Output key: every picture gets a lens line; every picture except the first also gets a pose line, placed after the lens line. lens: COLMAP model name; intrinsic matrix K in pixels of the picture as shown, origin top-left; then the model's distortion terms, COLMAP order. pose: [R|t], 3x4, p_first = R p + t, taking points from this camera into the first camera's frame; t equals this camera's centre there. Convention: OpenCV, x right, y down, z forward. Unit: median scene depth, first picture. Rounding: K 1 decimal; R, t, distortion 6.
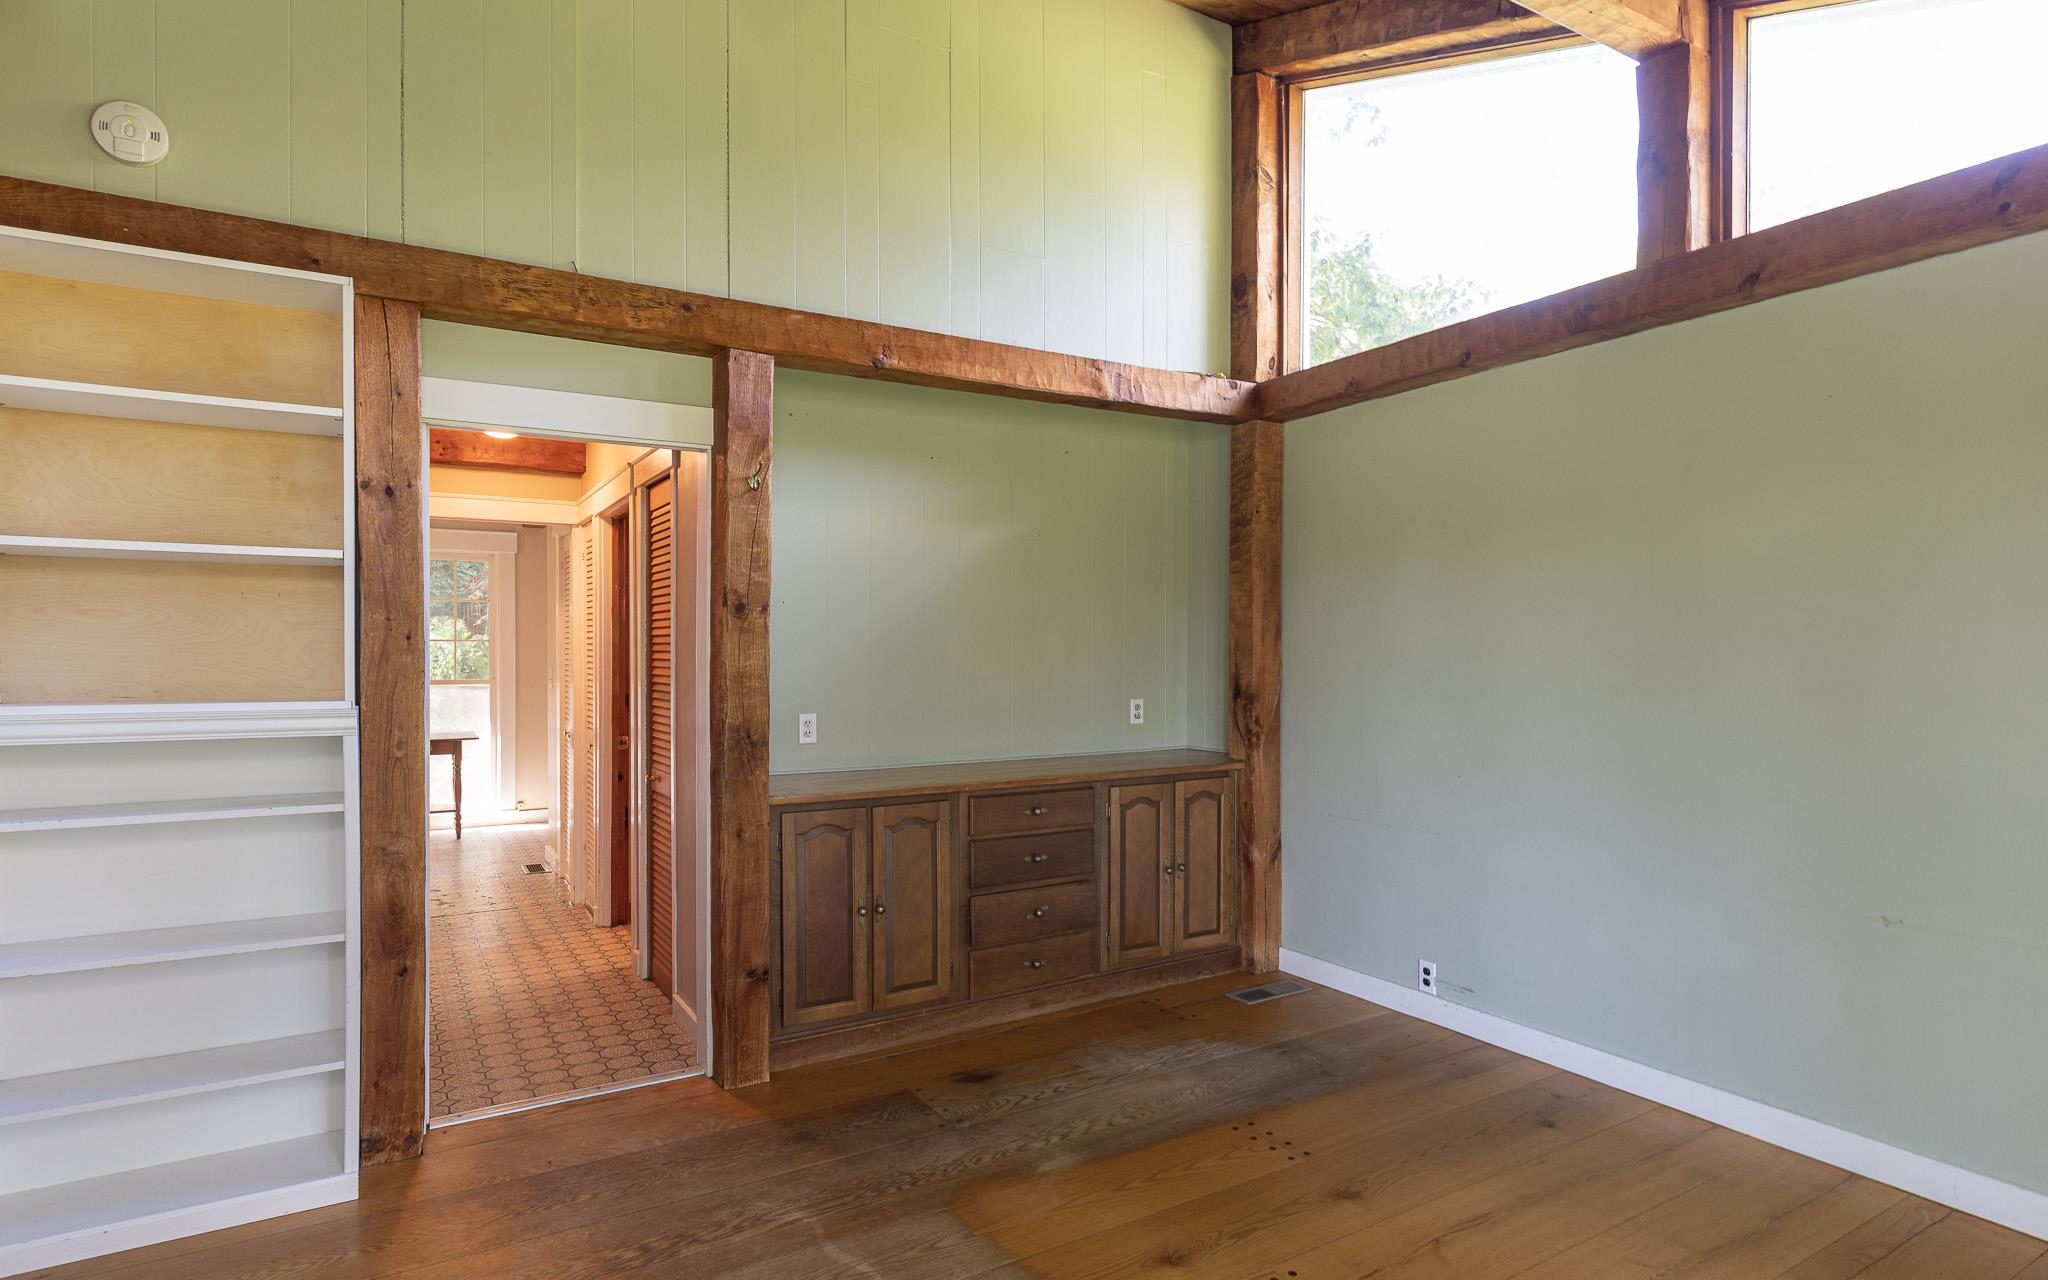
lens RADIAL K [[1068.4, 0, 1014.7], [0, 1068.4, 656.0], [0, 0, 1]] dist [0.002799, -0.002651]
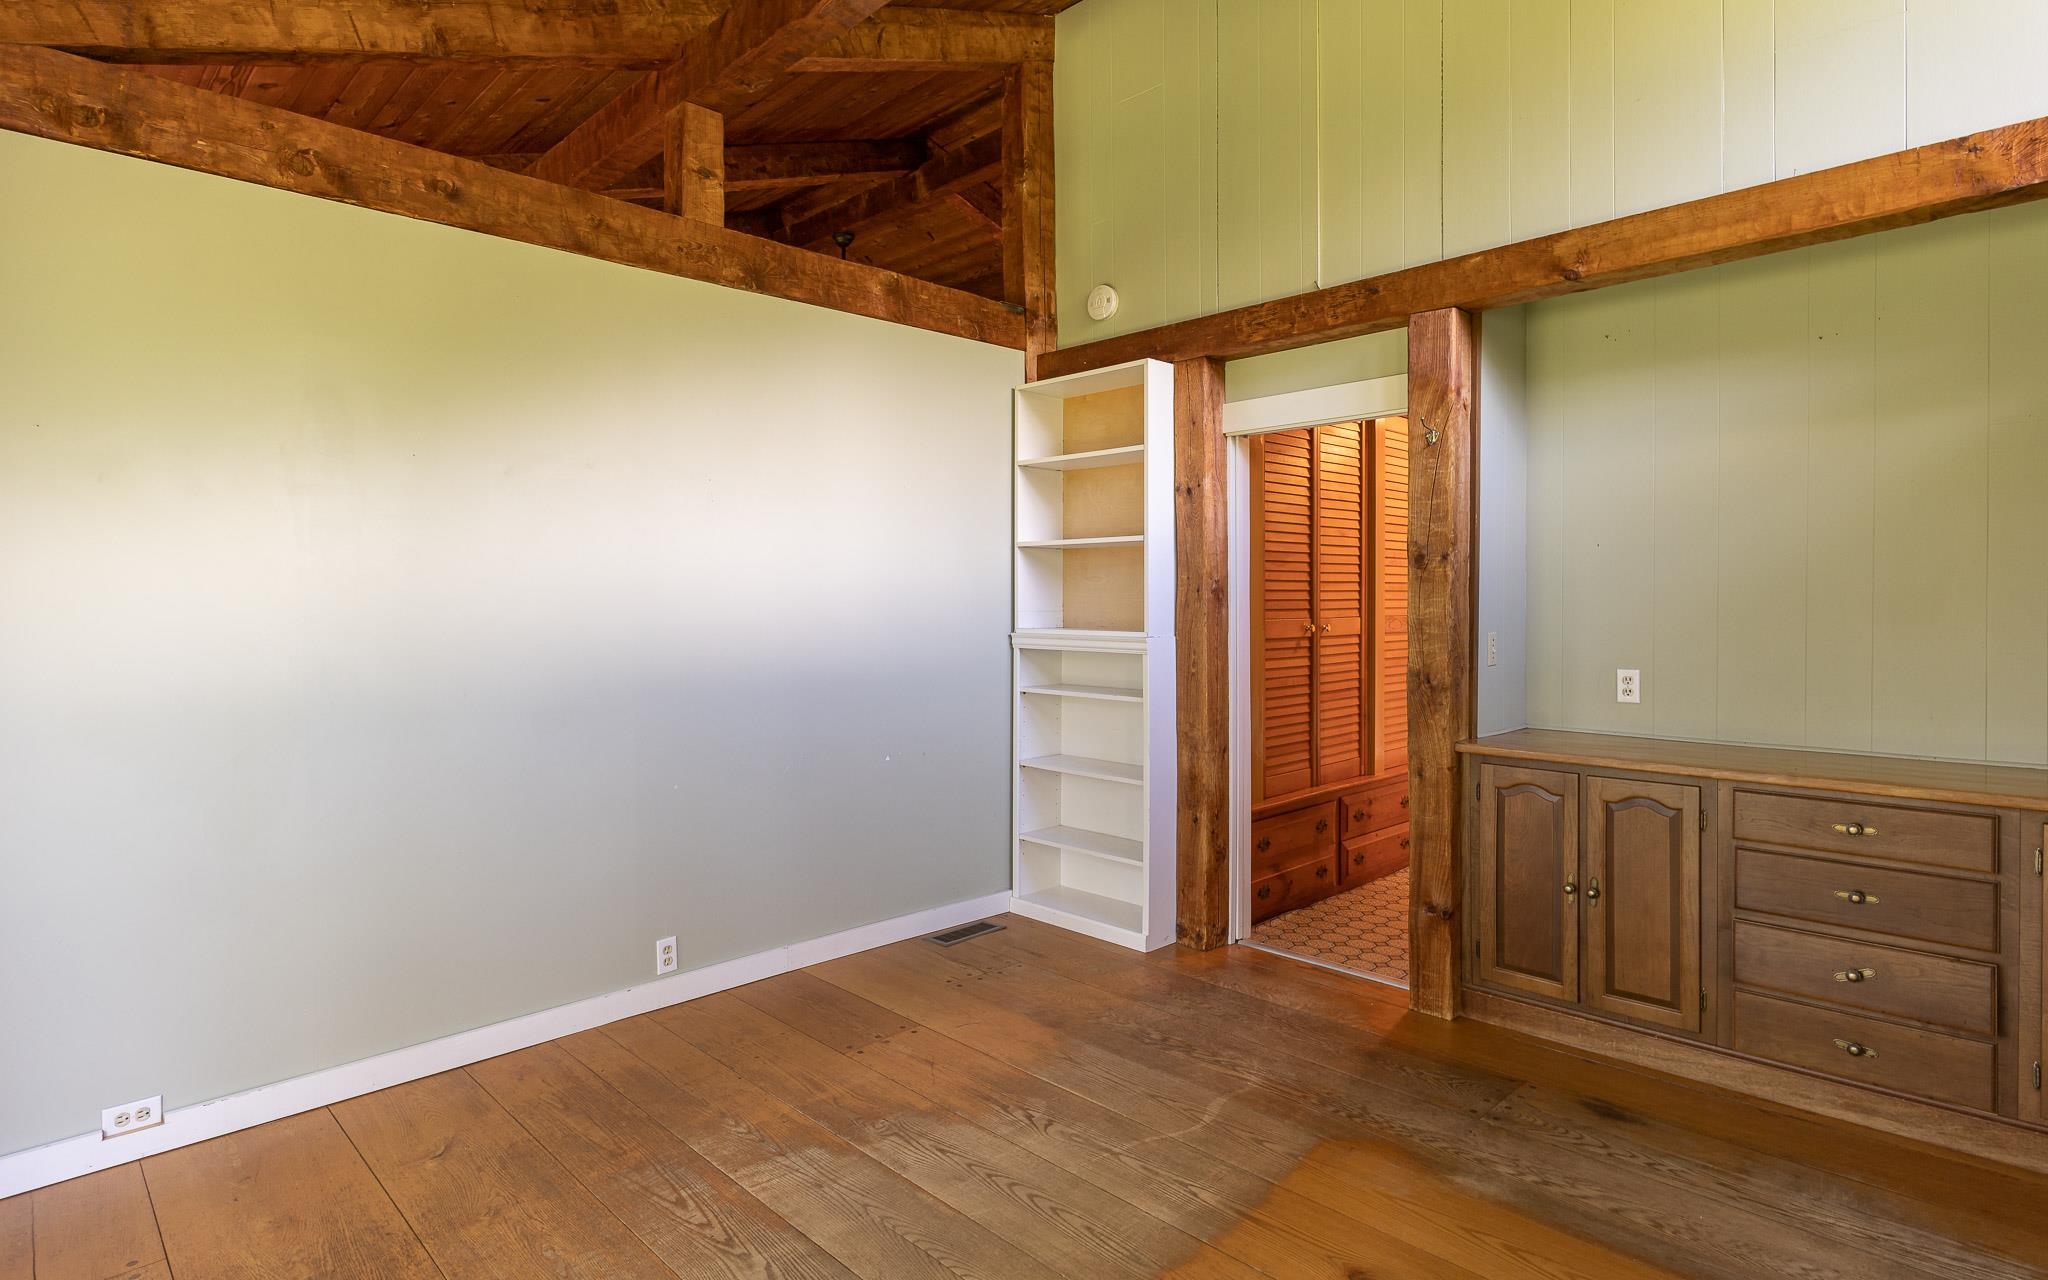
lens RADIAL K [[1099.6, 0, 1019.5], [0, 1099.6, 617.3], [0, 0, 1]] dist [-0.001057, -0.001093]
pose [[0.215747, 0.016199, -0.976315, 0.714093], [-0.000051, 0.999863, 0.016578, -0.005067], [0.976449, -0.003527, 0.215718, 0.379146]]
